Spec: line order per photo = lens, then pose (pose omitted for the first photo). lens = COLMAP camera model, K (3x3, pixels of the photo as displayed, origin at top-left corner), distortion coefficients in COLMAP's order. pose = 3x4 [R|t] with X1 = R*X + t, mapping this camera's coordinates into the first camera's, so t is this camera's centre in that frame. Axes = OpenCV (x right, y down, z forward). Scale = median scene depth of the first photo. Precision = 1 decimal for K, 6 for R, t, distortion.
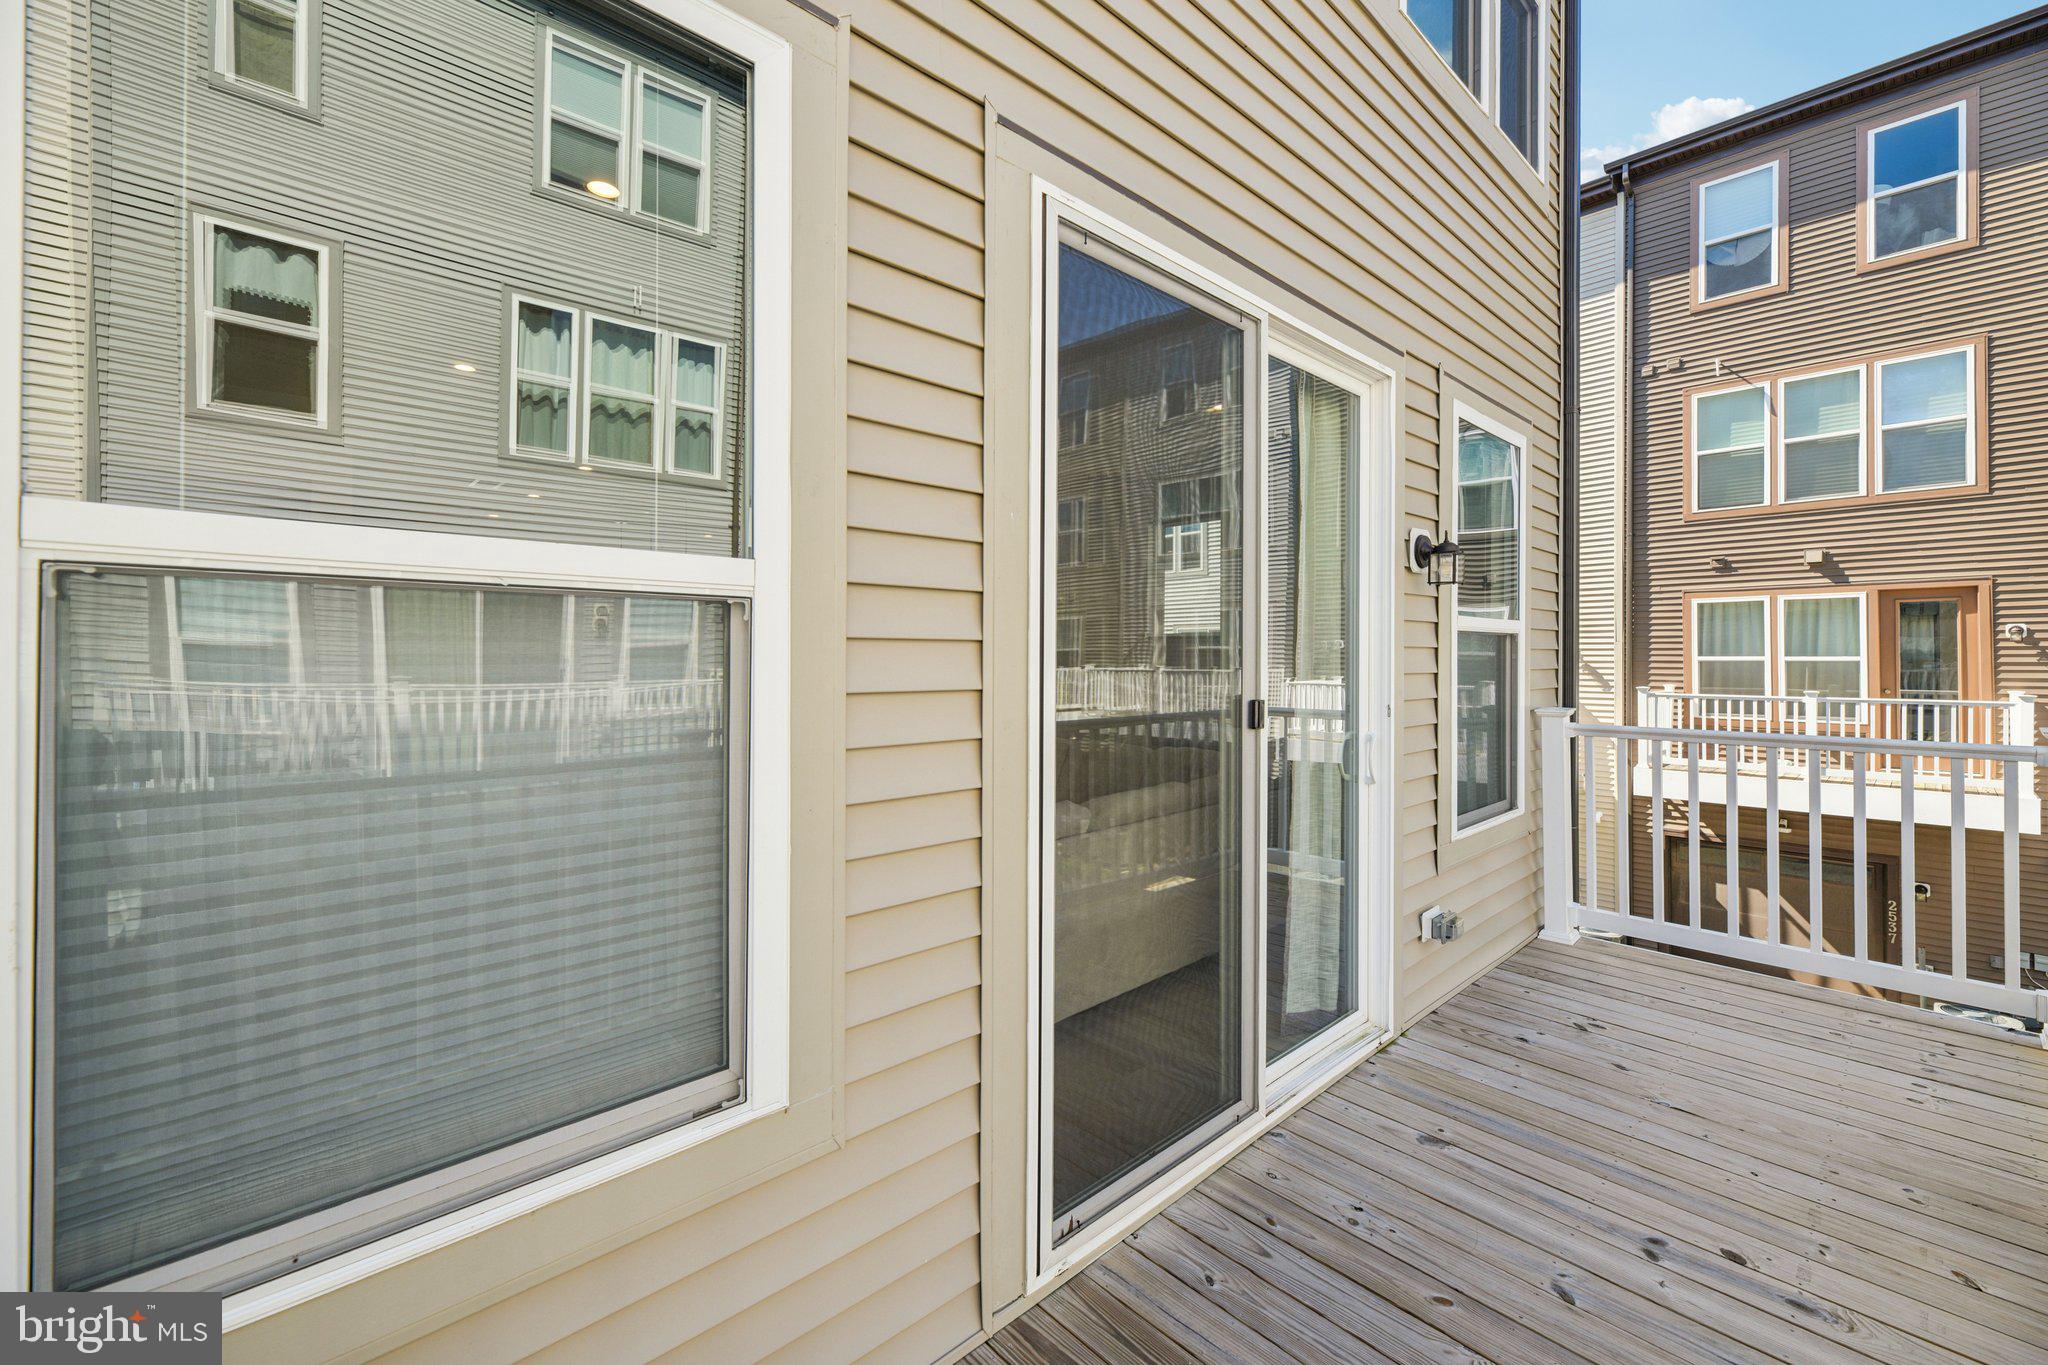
lens RADIAL K [[833.4, 0, 1031.0], [0, 833.4, 651.5], [0, 0, 1]] dist [-0.001105, -0.000357]
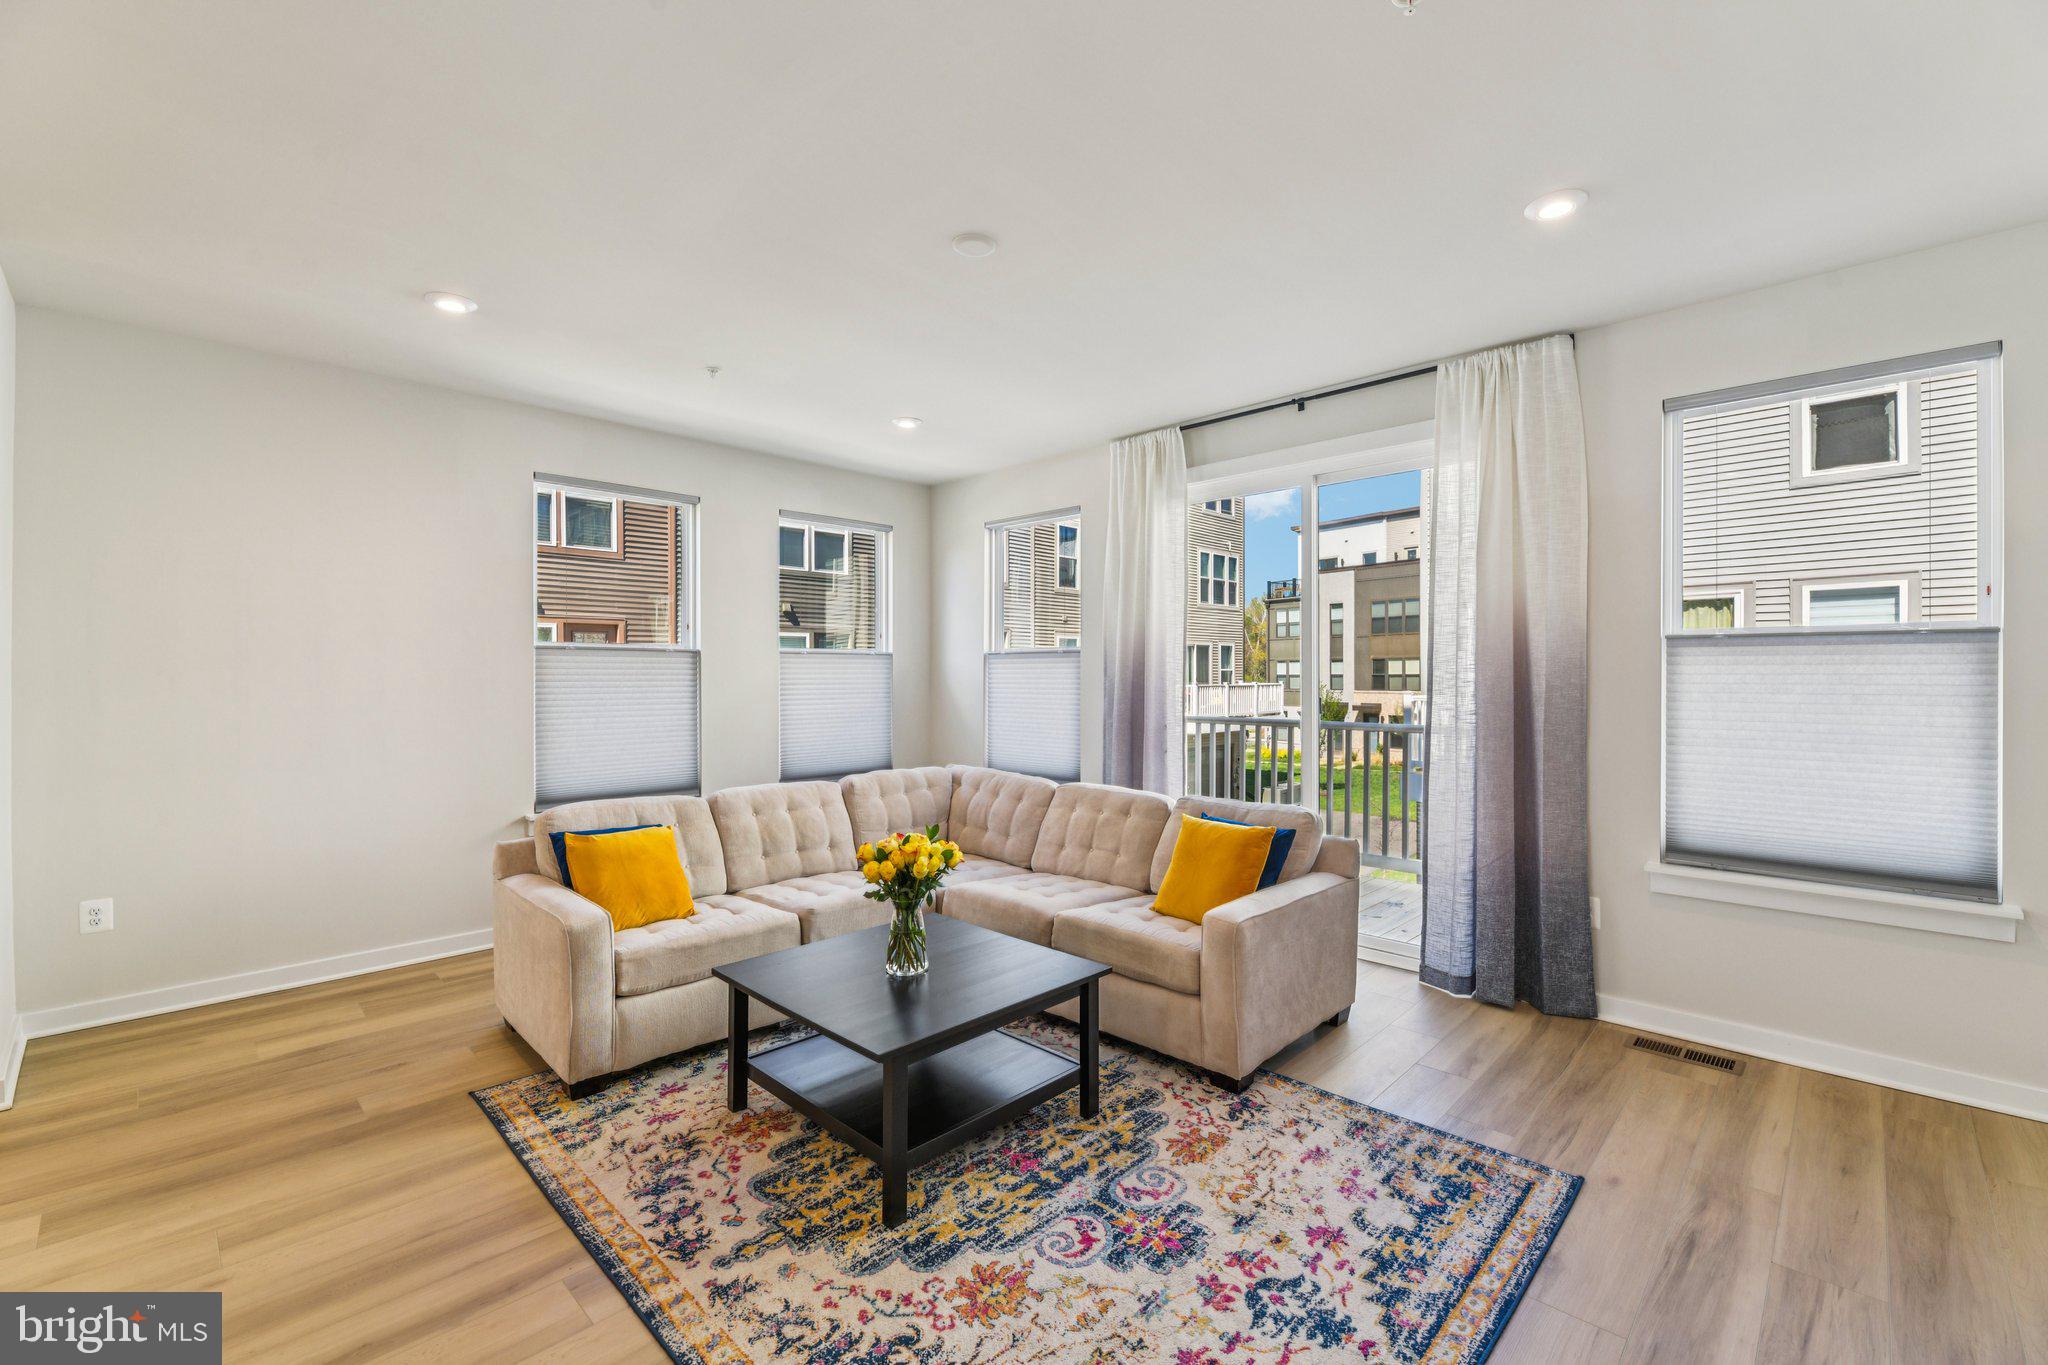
lens RADIAL K [[860.4, 0, 1034.4], [0, 860.4, 679.6], [0, 0, 1]] dist [-0.001629, -0.000359]
pose [[-0.053109, -0.005538, 0.998573, -0.292523], [-0.003583, 0.999979, 0.005356, 0.002044], [-0.998582, -0.003293, -0.053127, 0.329989]]
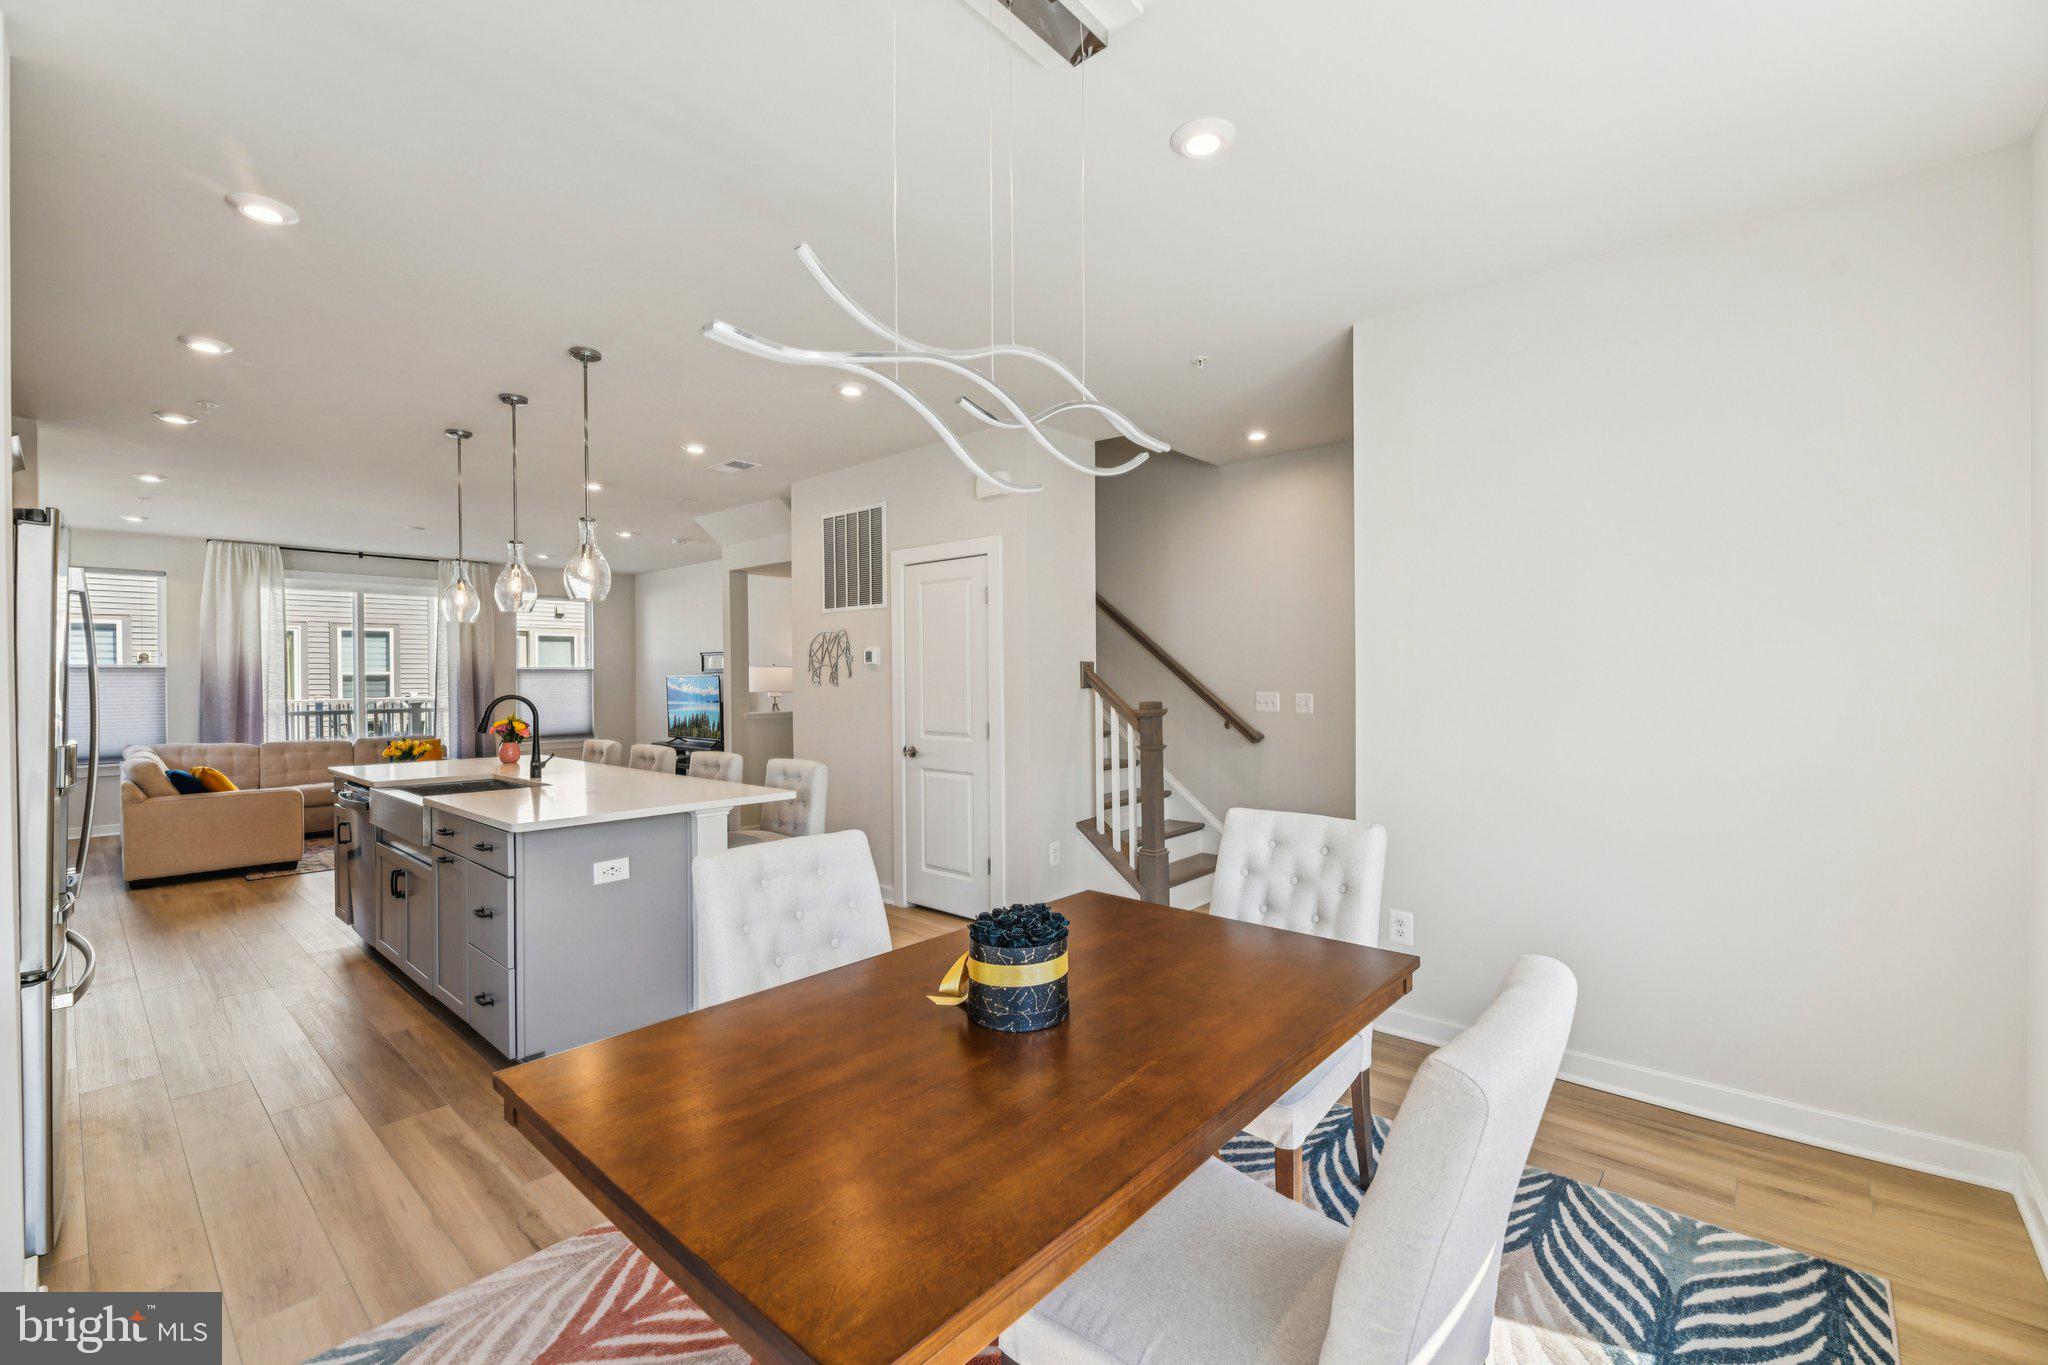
lens RADIAL K [[860.4, 0, 1034.4], [0, 860.4, 679.6], [0, 0, 1]] dist [-0.001629, -0.000359]
pose [[-0.995279, 0.005901, -0.096878, -0.451369], [0.006091, 0.999980, -0.001664, 0.003779], [0.096867, -0.002246, -0.995295, 0.985645]]
